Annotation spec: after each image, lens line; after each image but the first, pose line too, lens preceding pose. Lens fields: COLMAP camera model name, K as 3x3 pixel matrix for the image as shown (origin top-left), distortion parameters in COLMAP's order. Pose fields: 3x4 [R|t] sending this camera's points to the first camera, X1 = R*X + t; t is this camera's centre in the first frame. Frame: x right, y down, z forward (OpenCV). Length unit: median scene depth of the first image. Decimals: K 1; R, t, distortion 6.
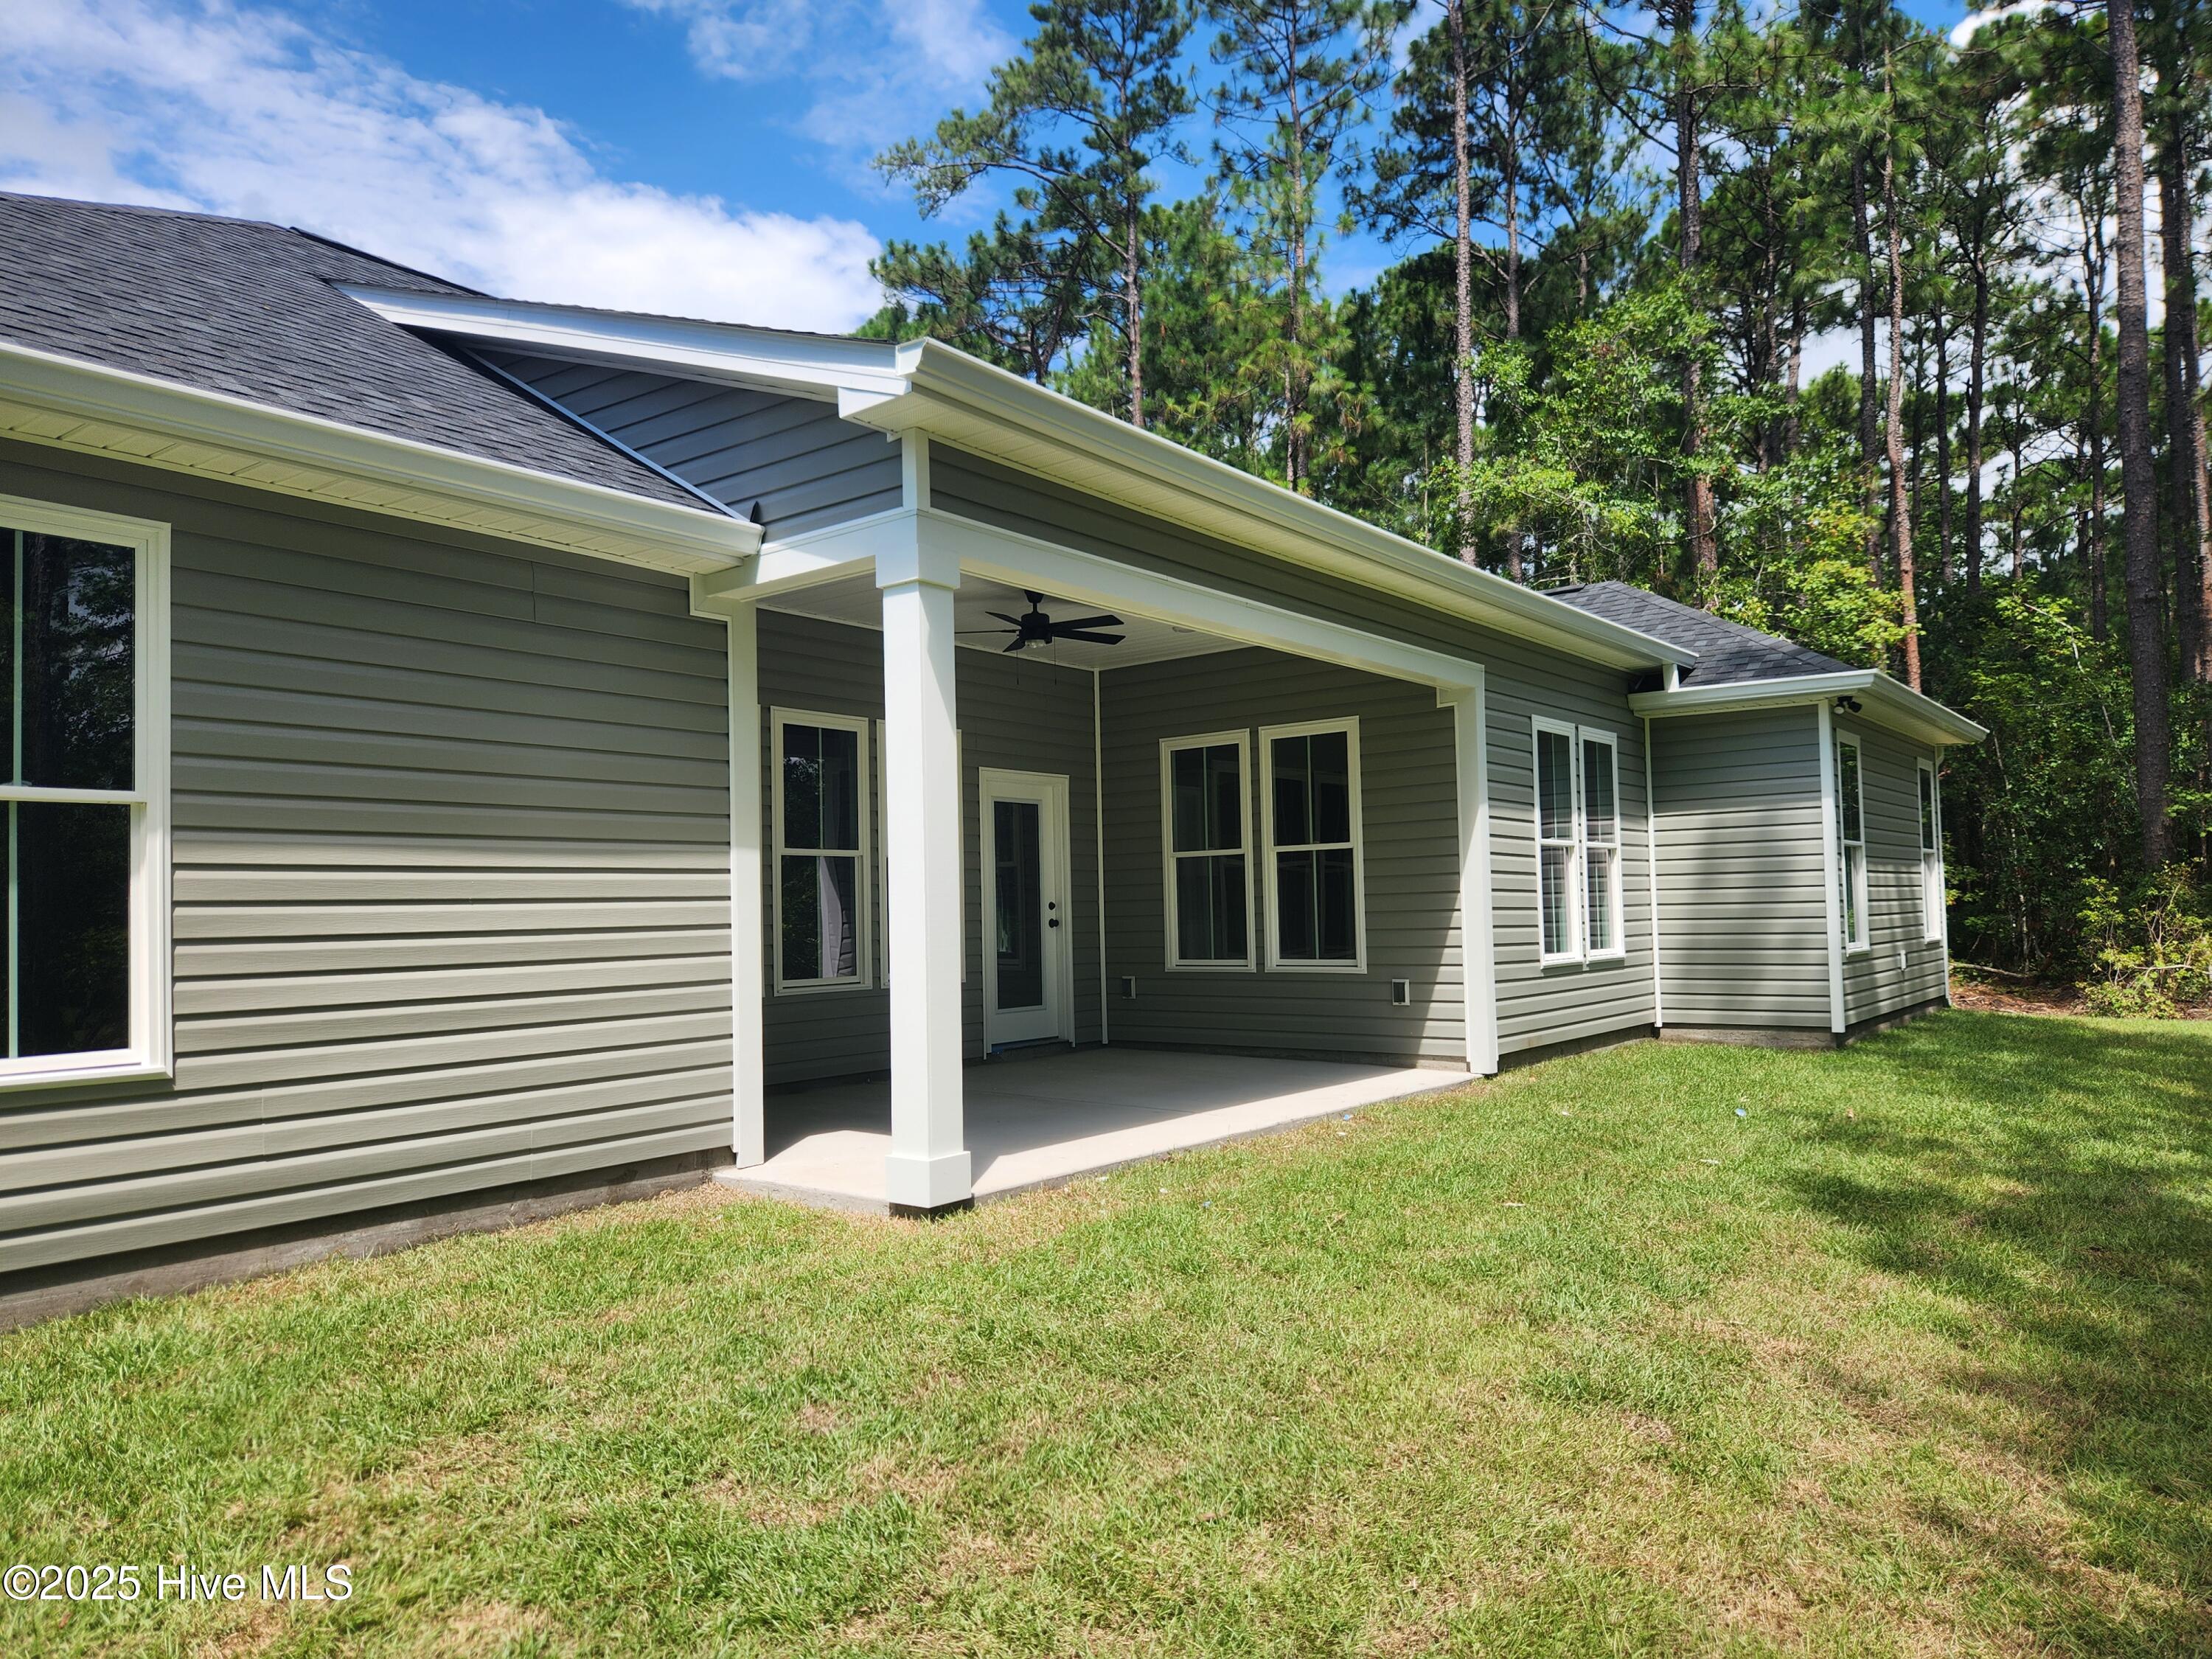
lens RADIAL K [[1460.5, 0, 1106.0], [0, 1460.5, 829.5], [0, 0, 1]] dist [0.087995, -0.080584]
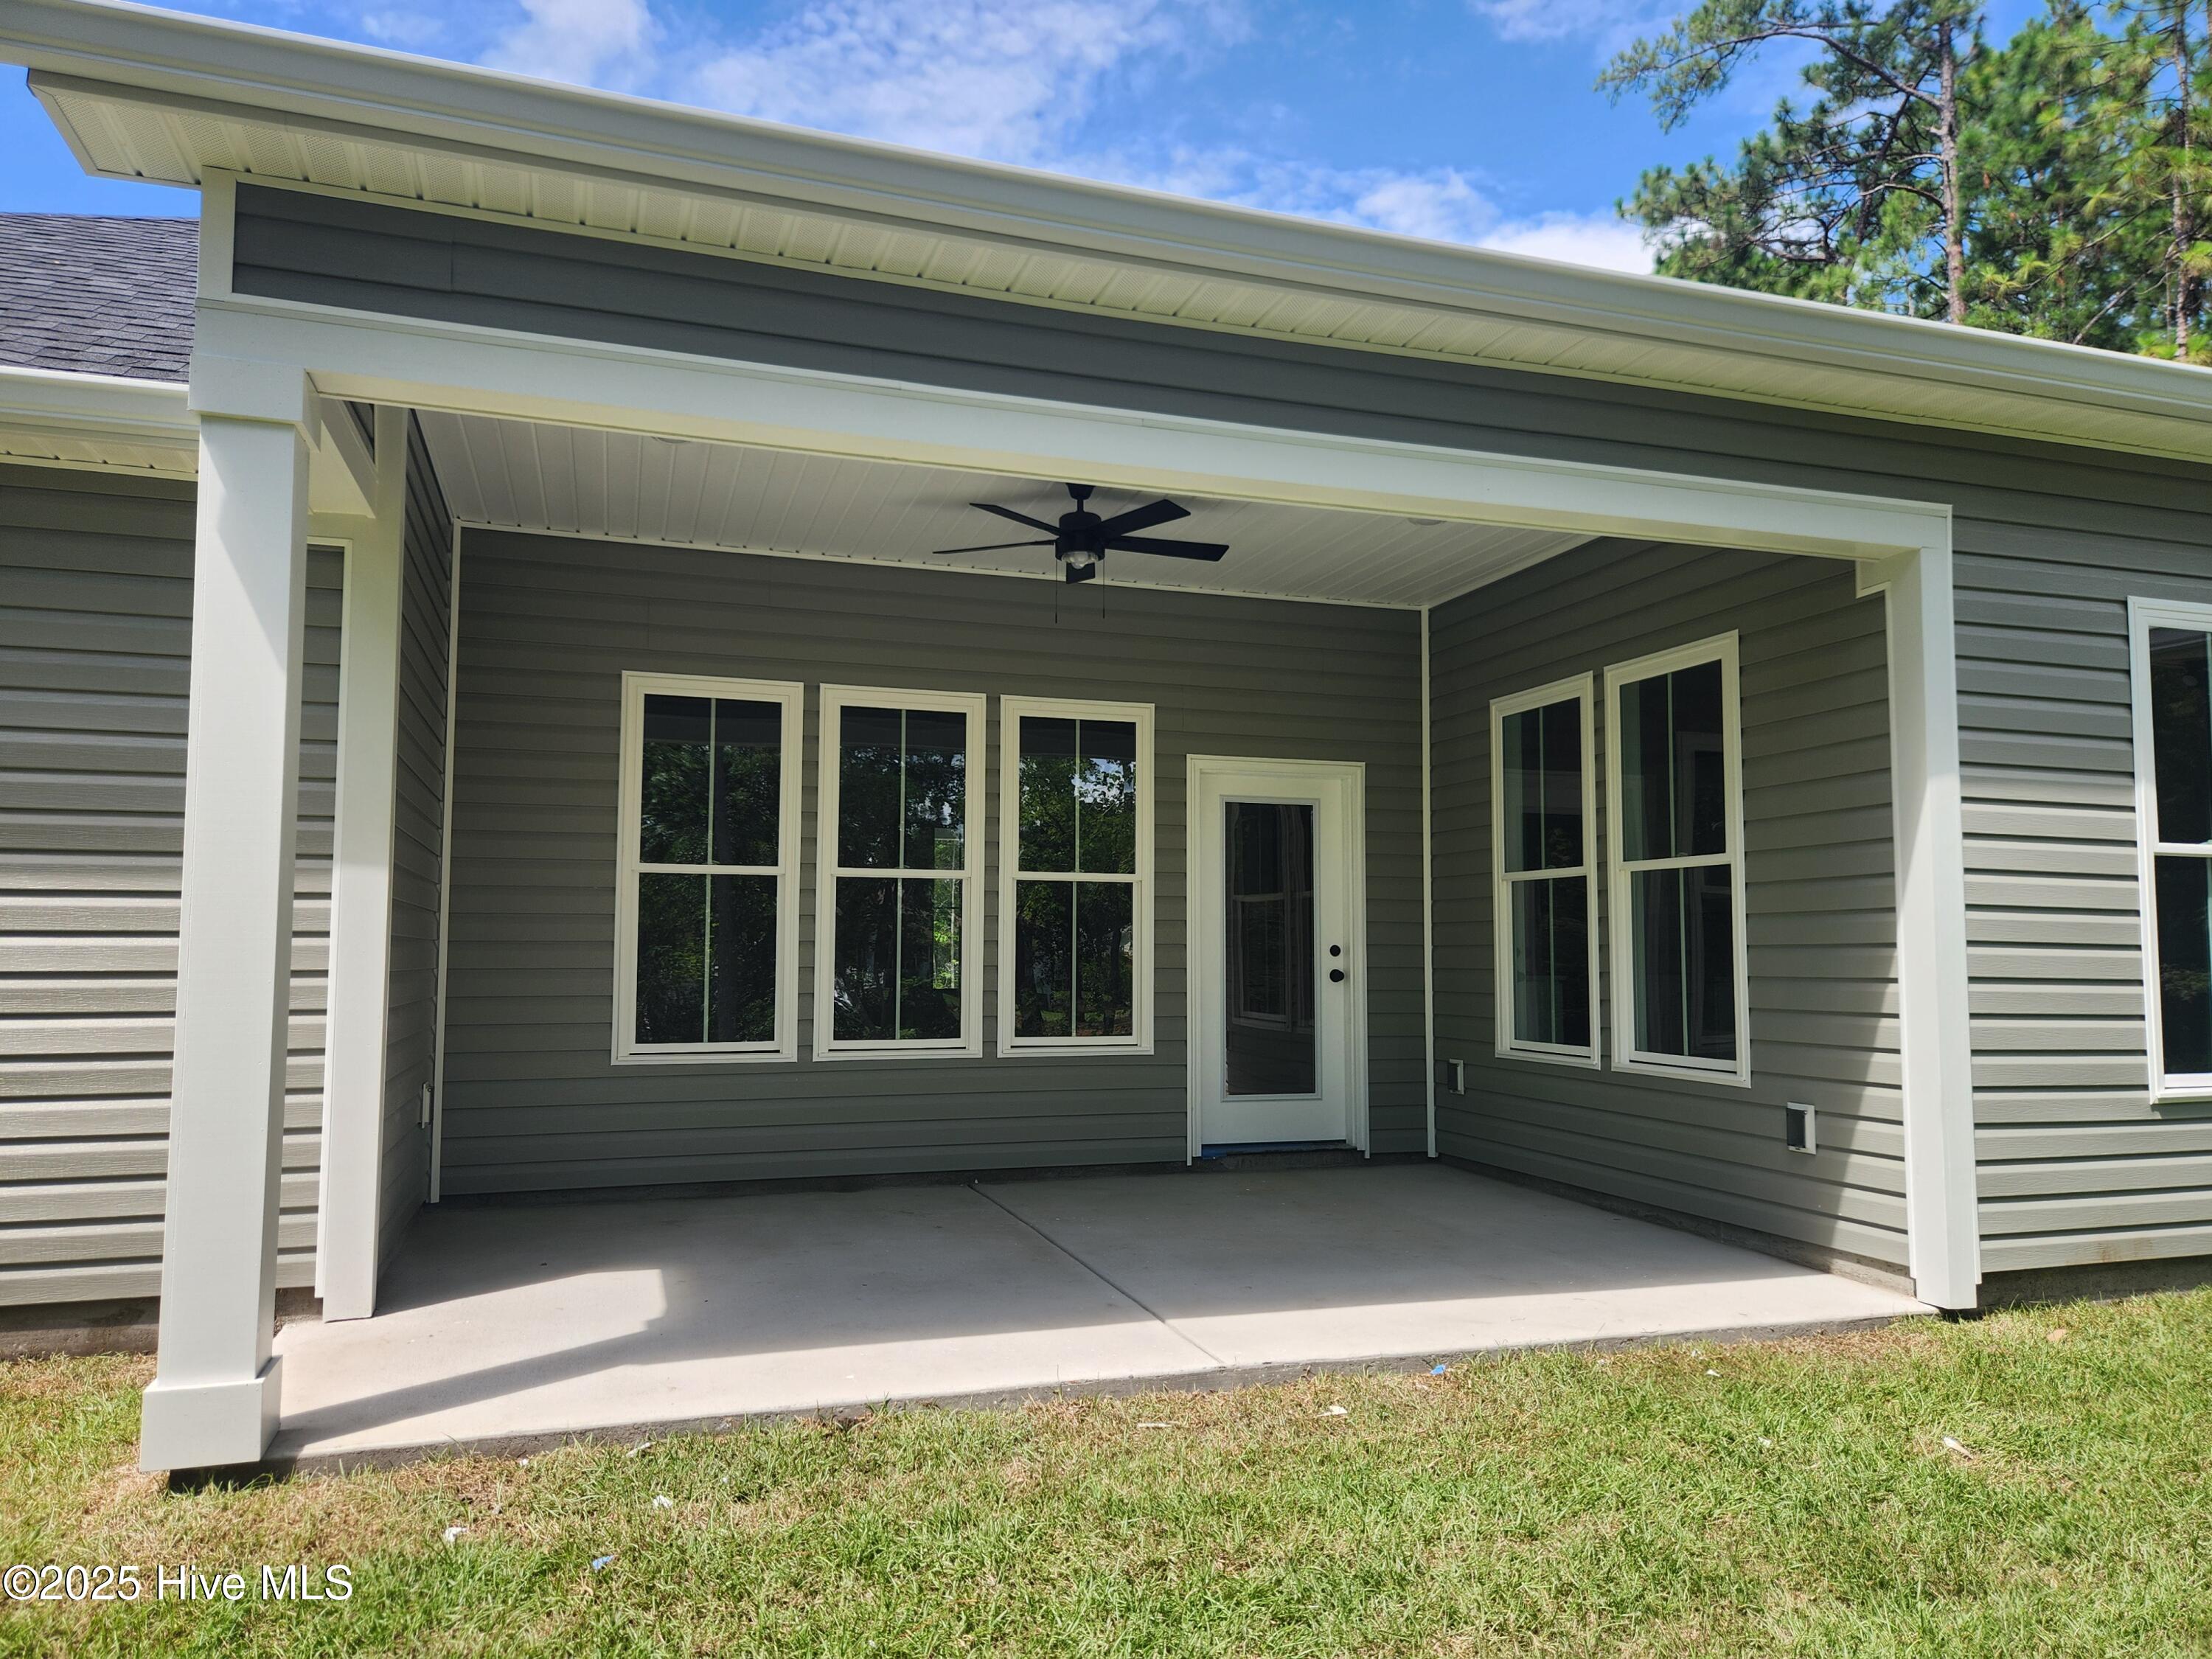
lens RADIAL K [[1482.1, 0, 1098.6], [0, 1482.1, 835.8], [0, 0, 1]] dist [0.082425, -0.080725]
pose [[0.831408, -0.018328, -0.555359, 0.281043], [0.009799, 0.999784, -0.018325, 0.010017], [0.555575, 0.009793, 0.831408, 0.371804]]
